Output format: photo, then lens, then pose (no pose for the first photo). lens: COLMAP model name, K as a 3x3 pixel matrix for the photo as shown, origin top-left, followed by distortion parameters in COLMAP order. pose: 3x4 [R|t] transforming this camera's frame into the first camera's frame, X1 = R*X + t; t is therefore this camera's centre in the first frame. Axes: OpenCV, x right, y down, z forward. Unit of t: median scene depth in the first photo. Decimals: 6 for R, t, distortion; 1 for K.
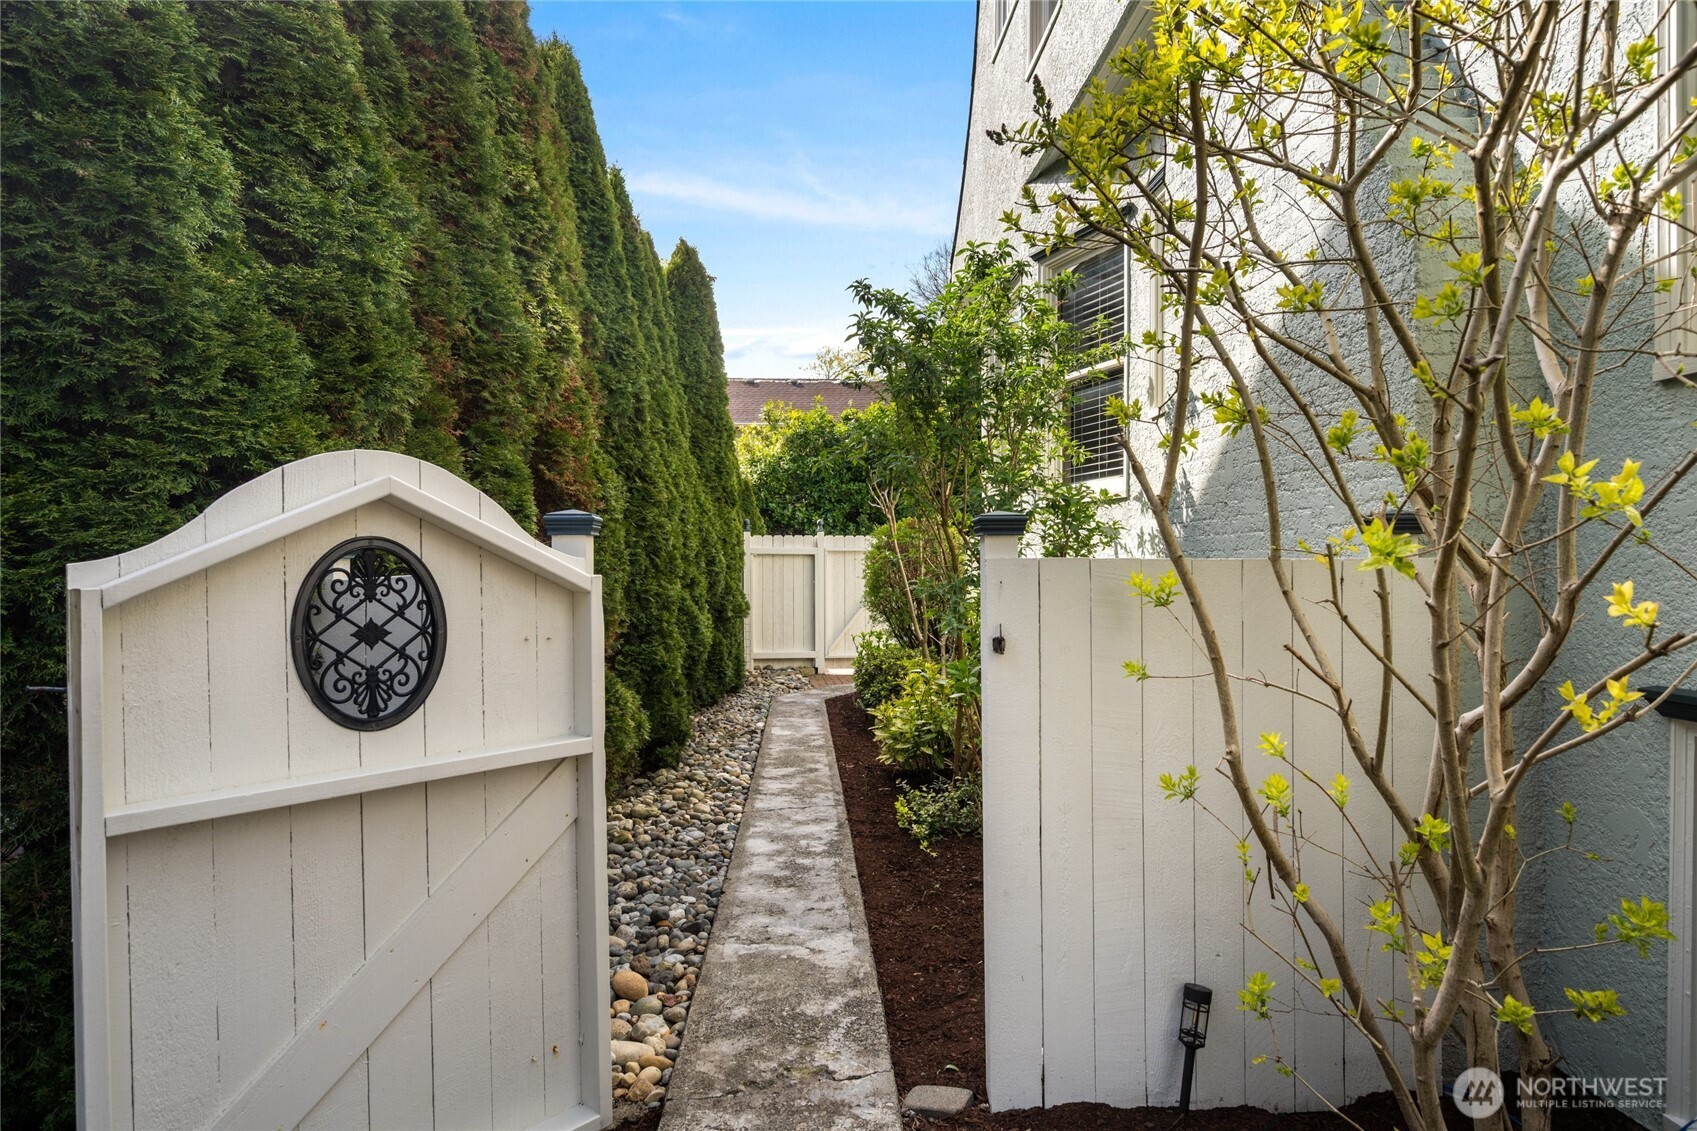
lens RADIAL K [[672.0, 0, 844.9], [0, 672.0, 566.6], [0, 0, 1]] dist [0.003034, 0.000512]
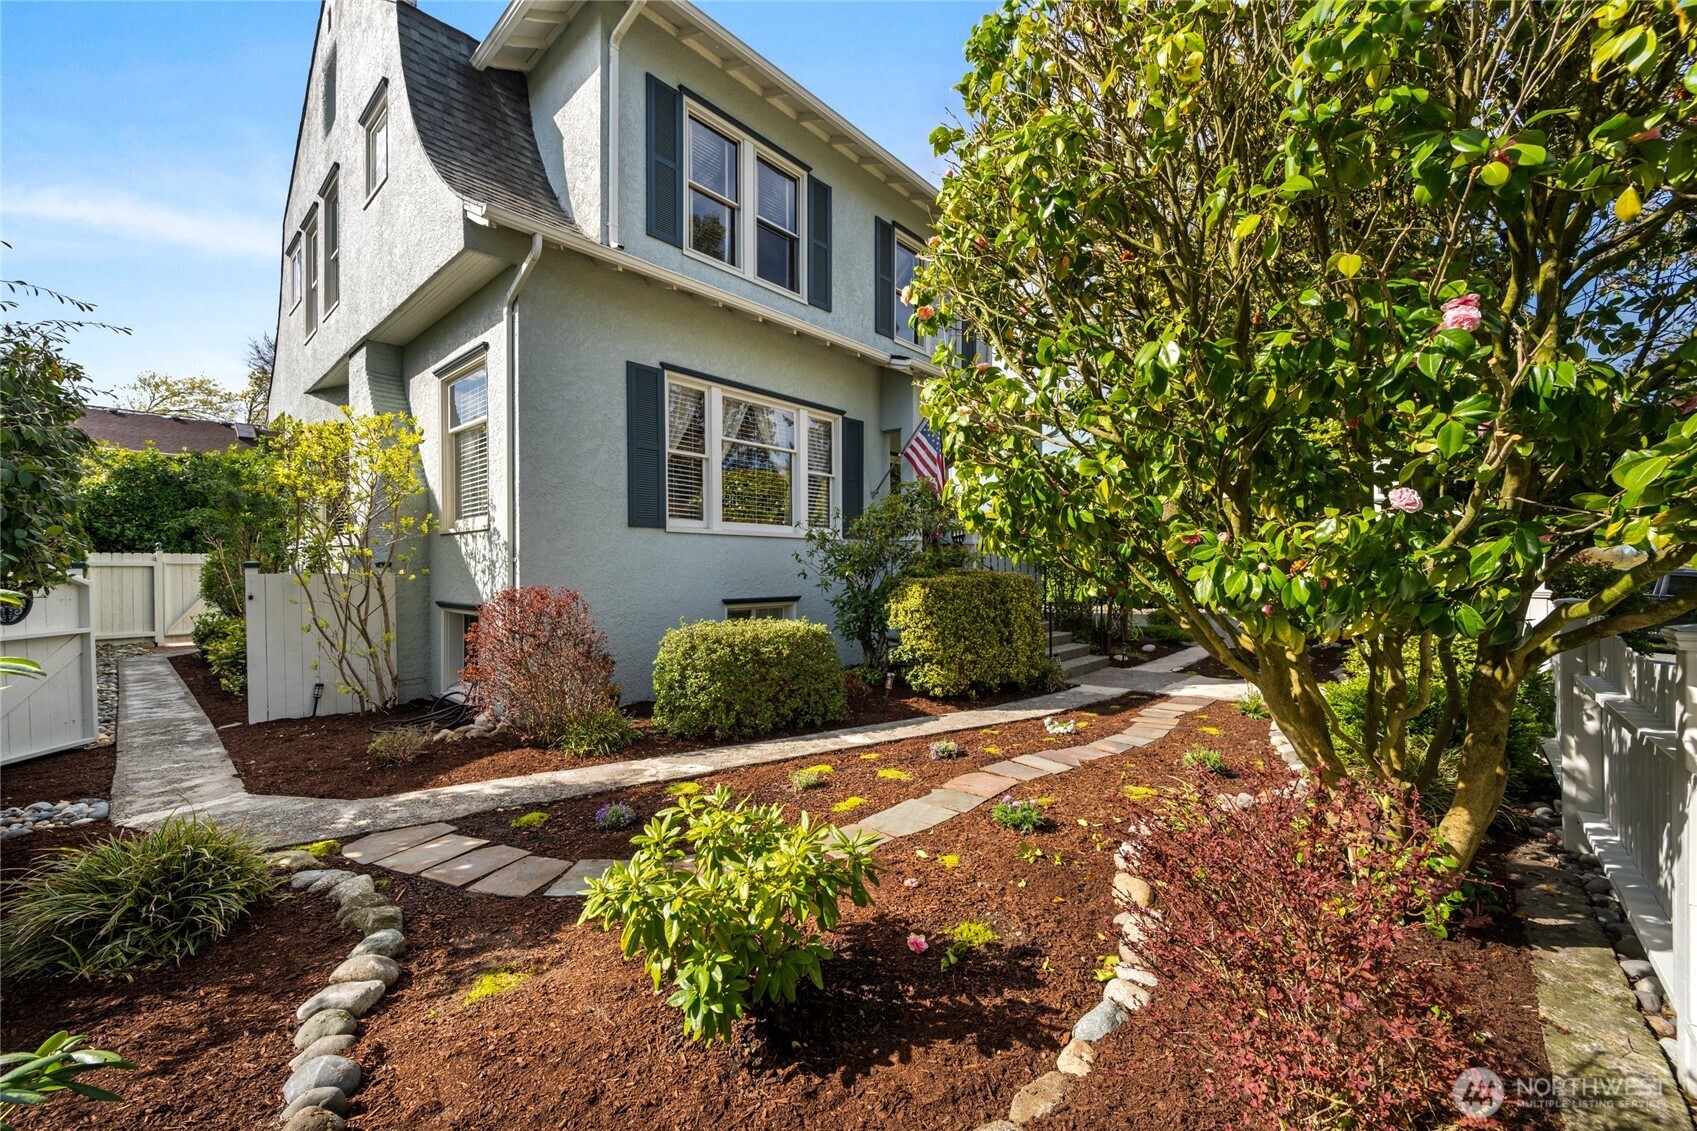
lens RADIAL K [[672.0, 0, 844.9], [0, 672.0, 566.6], [0, 0, 1]] dist [0.003034, 0.000512]
pose [[0.702523, -0.003098, 0.711655, -0.033240], [0.003361, 0.999994, 0.001036, -0.014001], [-0.711654, 0.001665, 0.702529, -1.130073]]
